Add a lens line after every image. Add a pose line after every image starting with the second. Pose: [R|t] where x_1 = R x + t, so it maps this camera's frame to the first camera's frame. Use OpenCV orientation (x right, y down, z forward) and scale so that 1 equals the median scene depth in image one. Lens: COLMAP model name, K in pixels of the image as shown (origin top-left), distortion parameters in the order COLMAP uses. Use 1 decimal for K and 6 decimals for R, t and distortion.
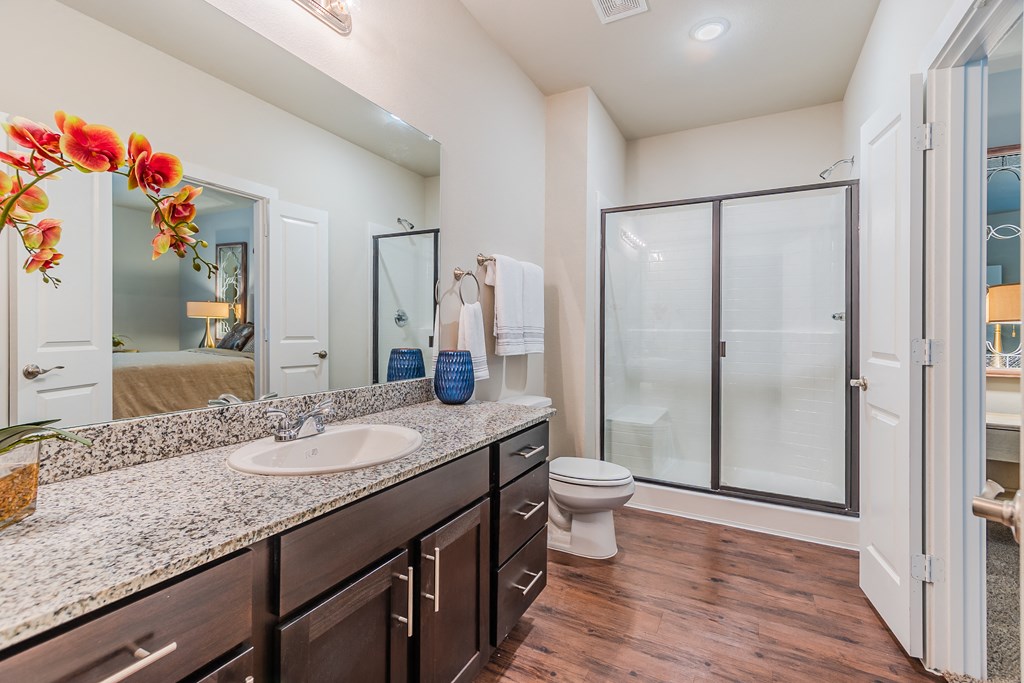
lens RADIAL K [[444.1, 0, 535.7], [0, 444.1, 328.2], [0, 0, 1]] dist [0.000138, -0.000207]
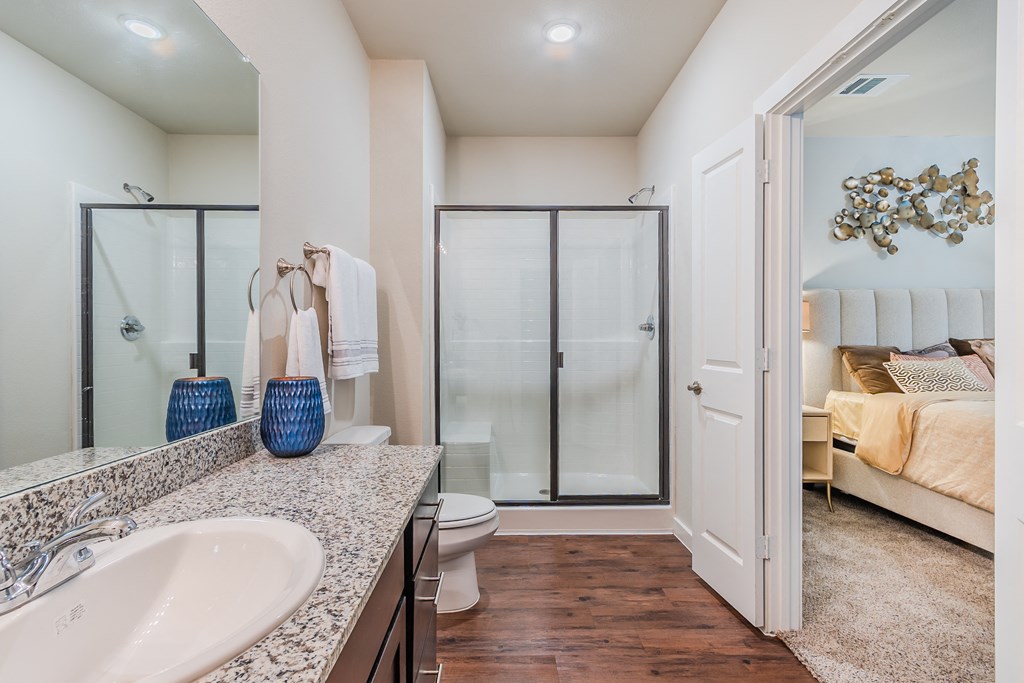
lens RADIAL K [[445.7, 0, 514.8], [0, 445.7, 337.8], [0, 0, 1]] dist [0.003149, -0.000443]
pose [[0.890872, -0.010813, 0.454125, -0.177401], [0.009377, 0.999941, 0.005414, -0.012136], [-0.454157, -0.000565, 0.890922, 0.212769]]
